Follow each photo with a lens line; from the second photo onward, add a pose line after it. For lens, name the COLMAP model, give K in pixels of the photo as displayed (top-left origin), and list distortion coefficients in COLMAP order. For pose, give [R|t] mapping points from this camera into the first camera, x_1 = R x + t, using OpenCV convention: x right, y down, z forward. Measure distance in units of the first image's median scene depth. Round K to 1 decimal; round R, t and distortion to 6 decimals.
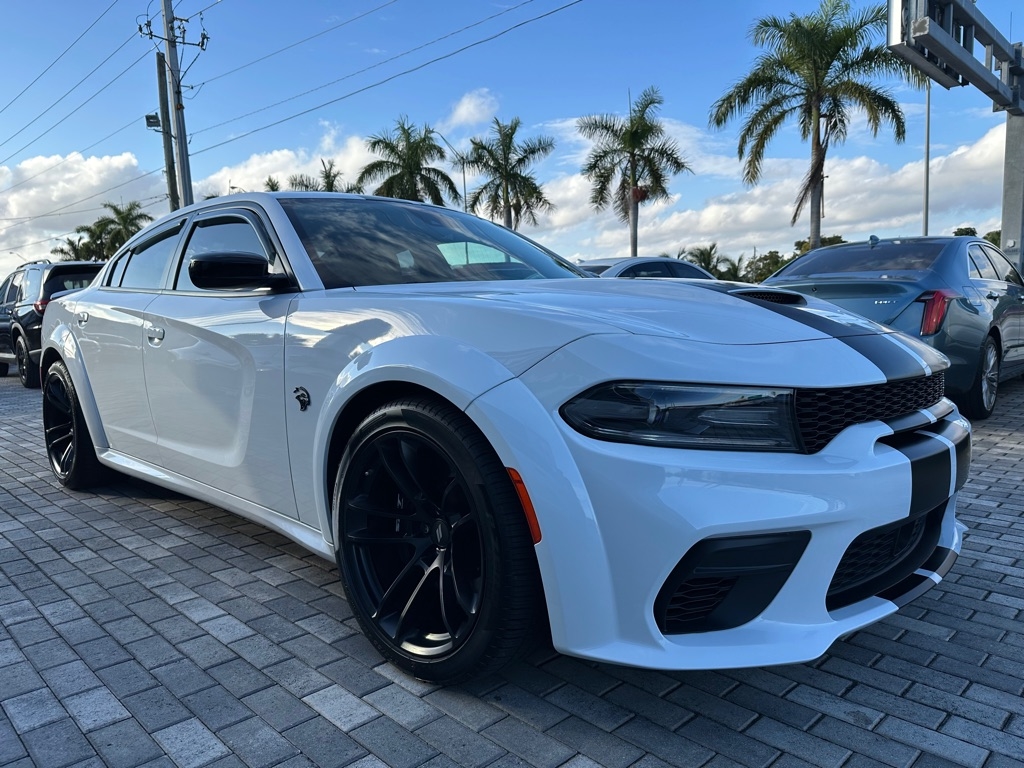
lens RADIAL K [[732.2, 0, 510.0], [0, 732.2, 387.3], [0, 0, 1]] dist [0.008760, -0.016792]
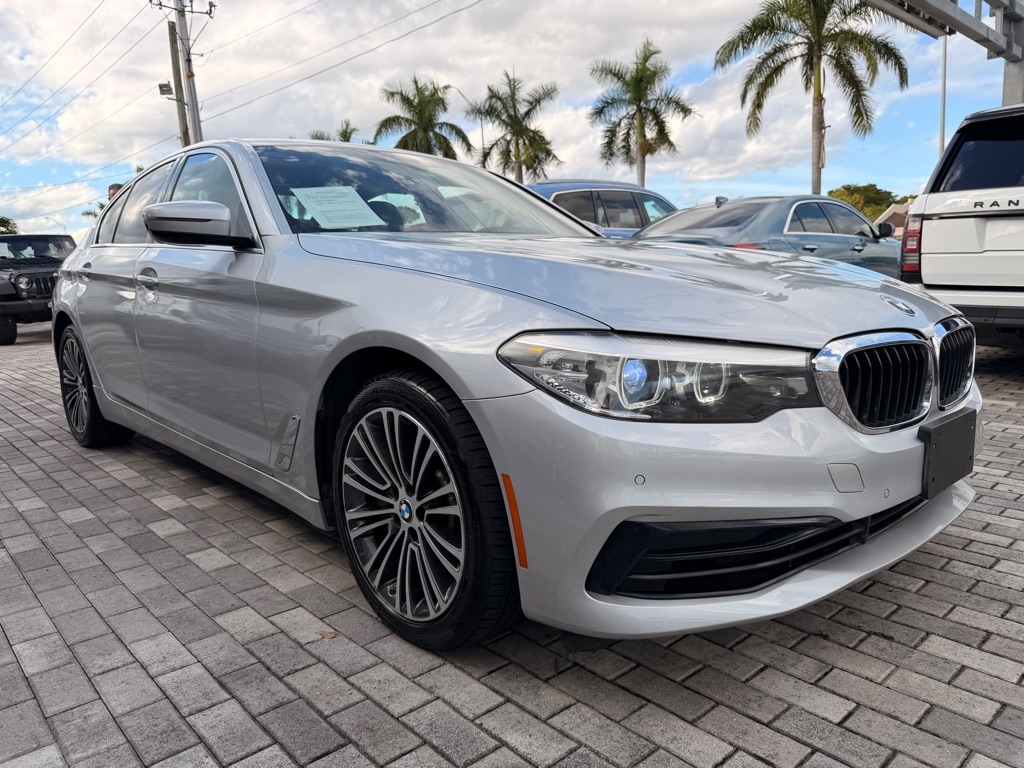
lens RADIAL K [[732.2, 0, 517.5], [0, 732.2, 382.8], [0, 0, 1]] dist [0.008760, -0.016792]
pose [[0.999266, -0.012659, -0.036142, 0.342607], [0.014600, 0.998437, 0.053956, 0.042319], [0.035403, -0.054444, 0.997889, -0.350036]]
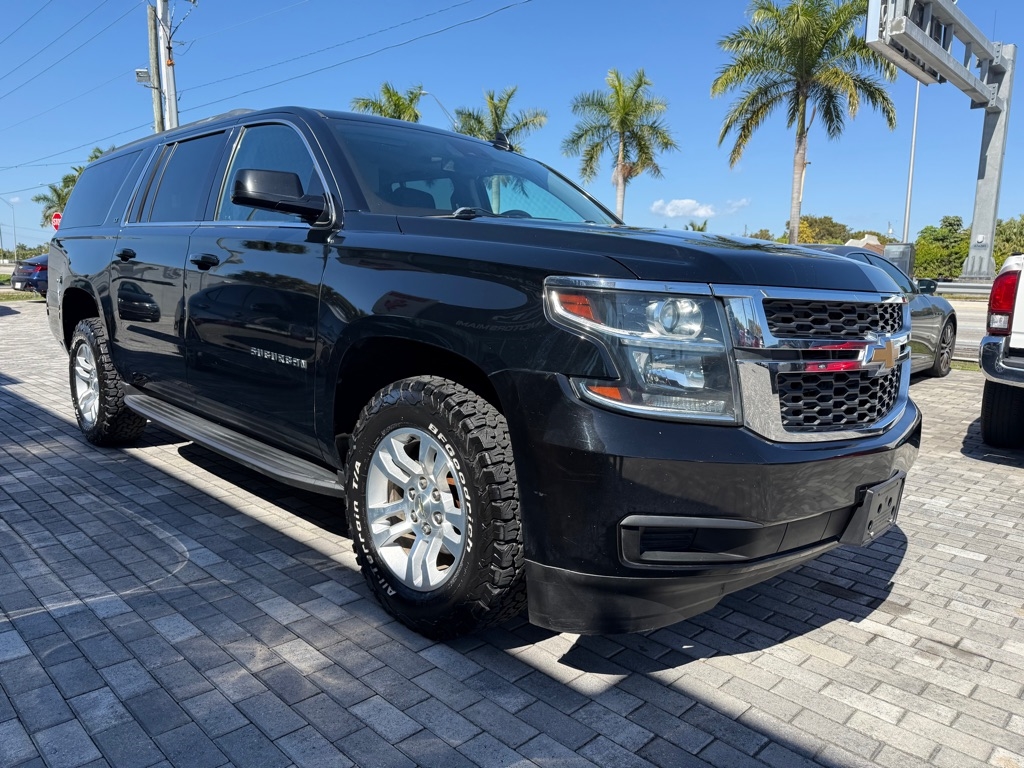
lens RADIAL K [[732.2, 0, 510.4], [0, 732.2, 388.4], [0, 0, 1]] dist [0.008760, -0.016792]
pose [[0.998913, 0.041977, 0.020287, 0.087162], [-0.042886, 0.997991, 0.046639, -0.040997], [-0.018289, -0.047458, 0.998706, -0.215585]]
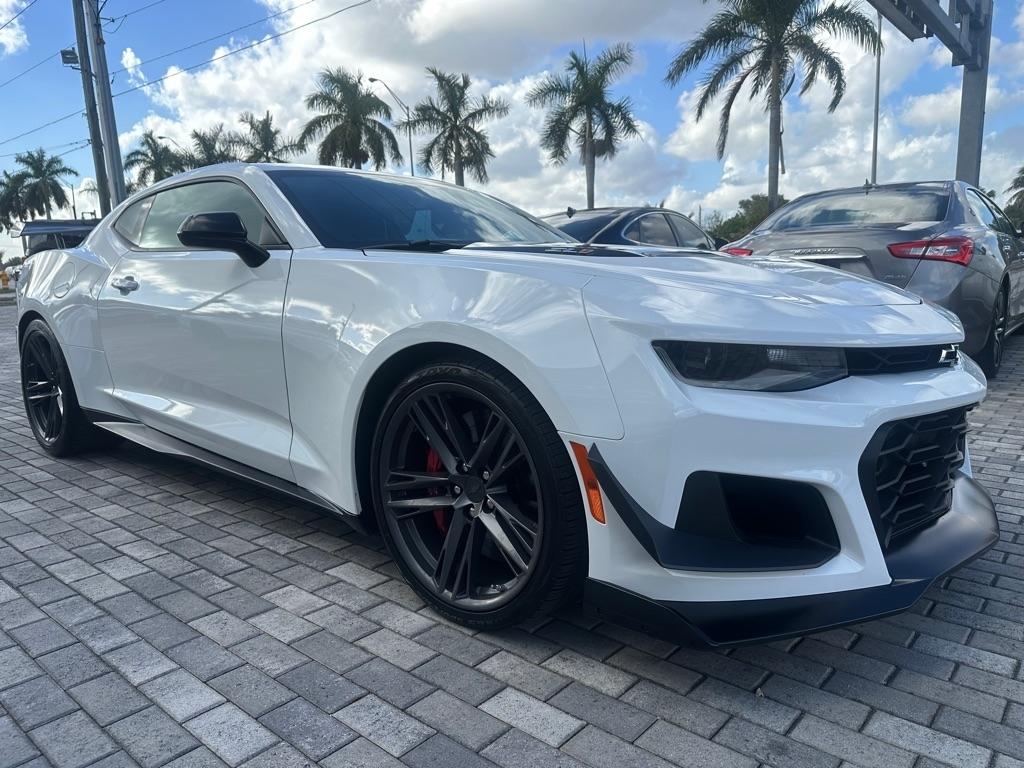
lens RADIAL K [[732.2, 0, 515.6], [0, 732.2, 388.8], [0, 0, 1]] dist [0.008760, -0.016792]
pose [[0.996660, -0.013675, 0.080508, -0.122048], [0.009062, 0.998311, 0.057390, -0.006401], [-0.081157, -0.056468, 0.995100, 0.235109]]
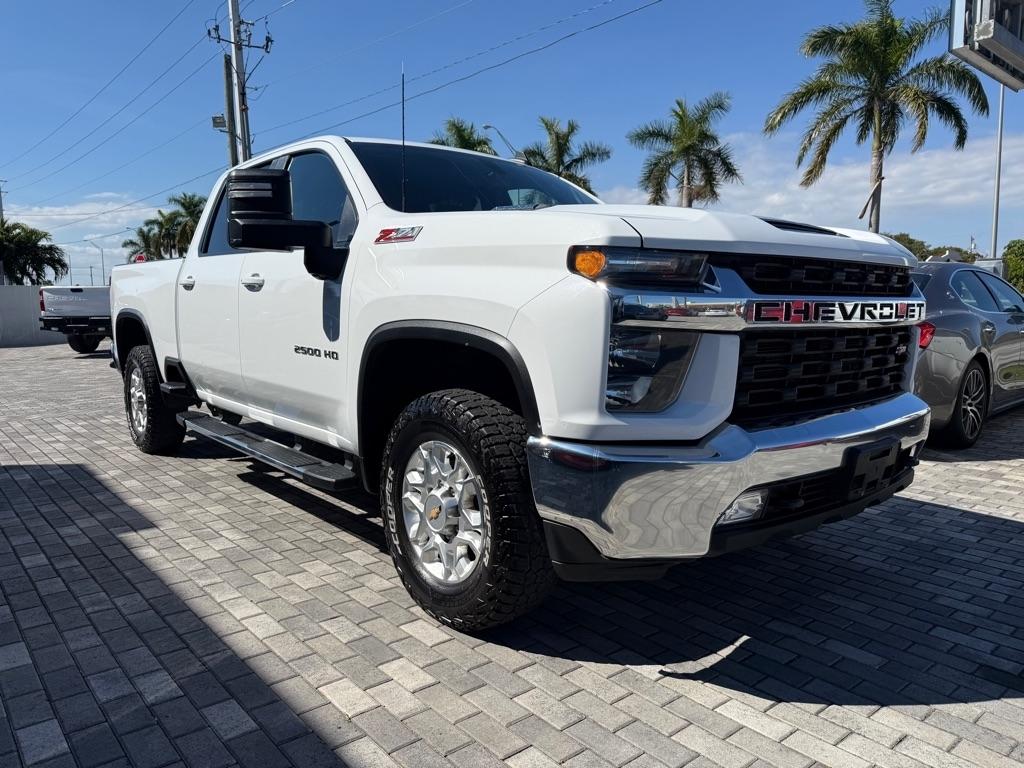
lens RADIAL K [[732.2, 0, 508.3], [0, 732.2, 390.9], [0, 0, 1]] dist [0.008760, -0.016792]
pose [[0.997048, 0.027561, -0.071661, 0.060654], [-0.026517, 0.999528, 0.015491, -0.056962], [0.072055, -0.013545, 0.997309, -0.110957]]
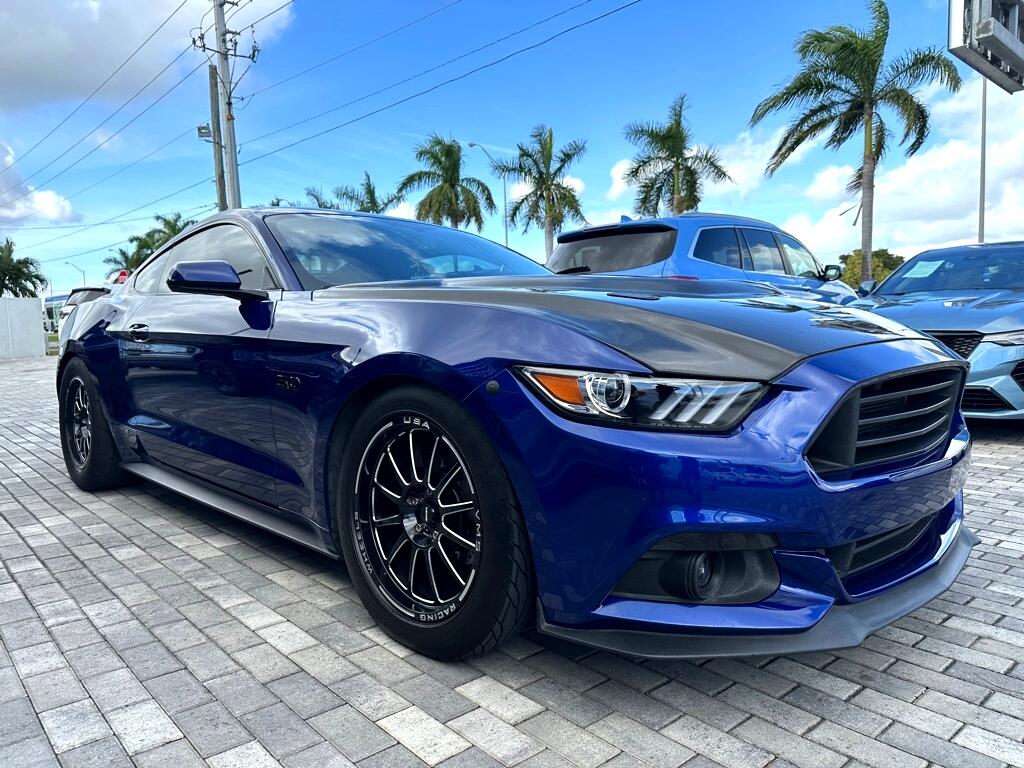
lens RADIAL K [[732.2, 0, 509.8], [0, 732.2, 384.1], [0, 0, 1]] dist [0.008760, -0.016792]
pose [[0.998639, 0.012097, -0.050742, -0.048618], [-0.013143, 0.999707, -0.020331, 0.023674], [0.050481, 0.020970, 0.998505, 0.076509]]
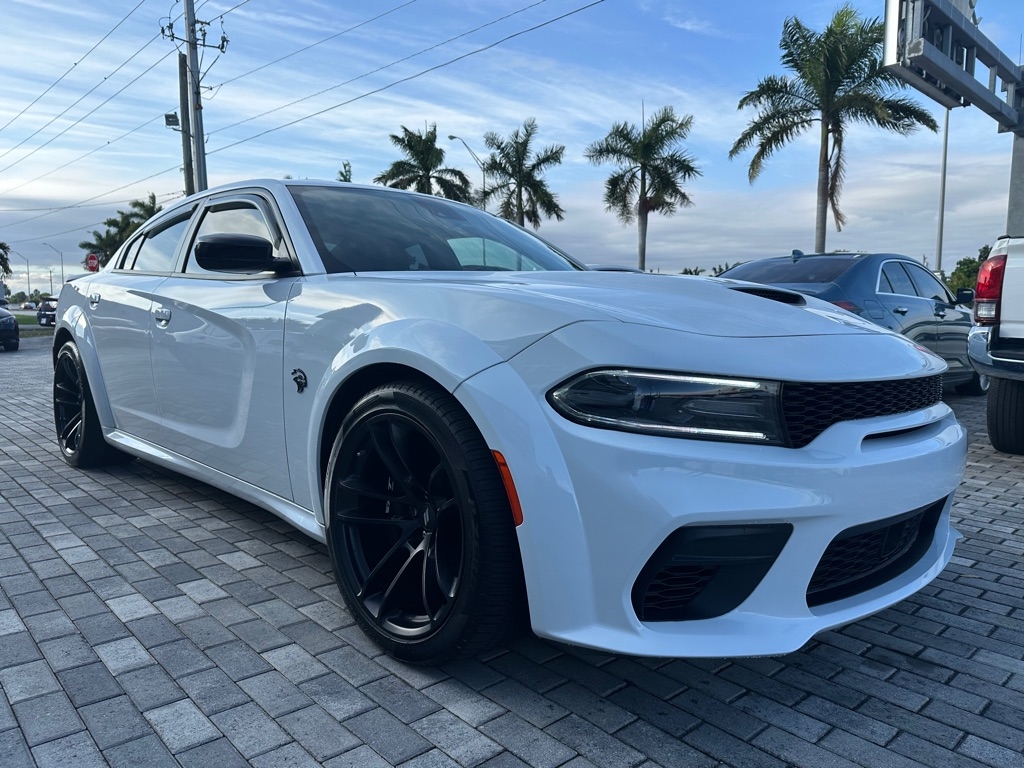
lens RADIAL K [[732.2, 0, 511.0], [0, 732.2, 388.6], [0, 0, 1]] dist [0.008760, -0.016792]
pose [[0.998978, 0.036172, -0.027111, 0.231936], [-0.036343, 0.999322, -0.005828, 0.025769], [0.026882, 0.006807, 0.999615, -0.123464]]
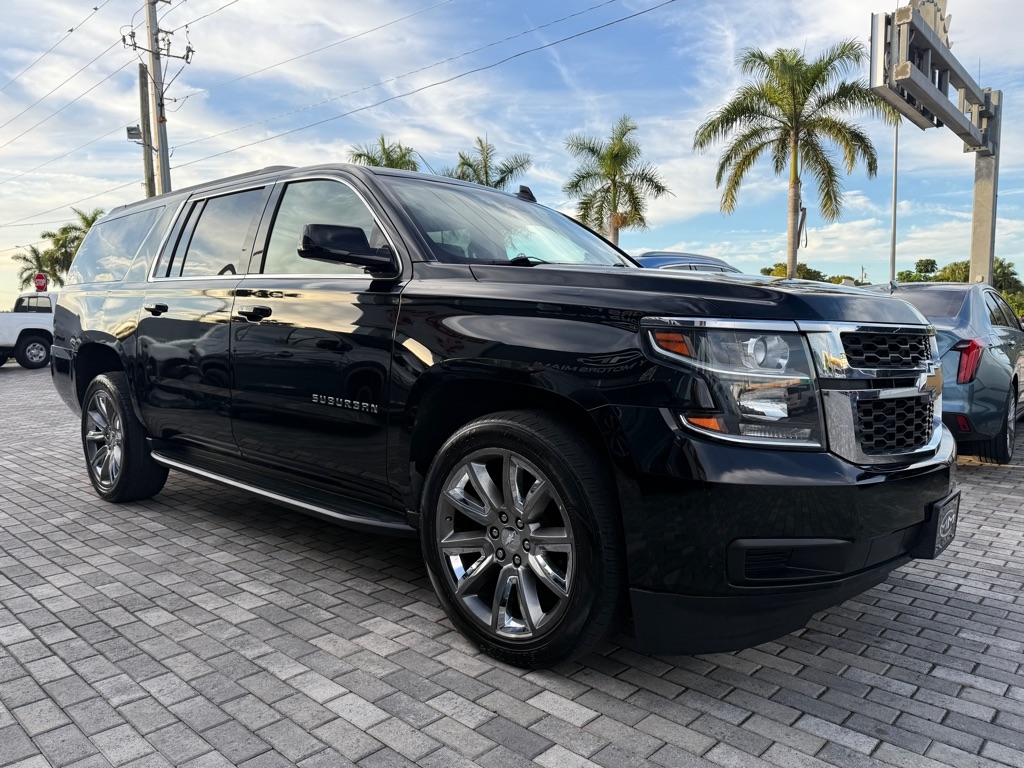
lens RADIAL K [[732.2, 0, 515.0], [0, 732.2, 387.7], [0, 0, 1]] dist [0.008760, -0.016792]
pose [[0.998553, 0.017592, 0.050812, -0.158958], [-0.016351, 0.999560, -0.024738, -0.046549], [-0.051225, 0.023871, 0.998402, 0.019123]]
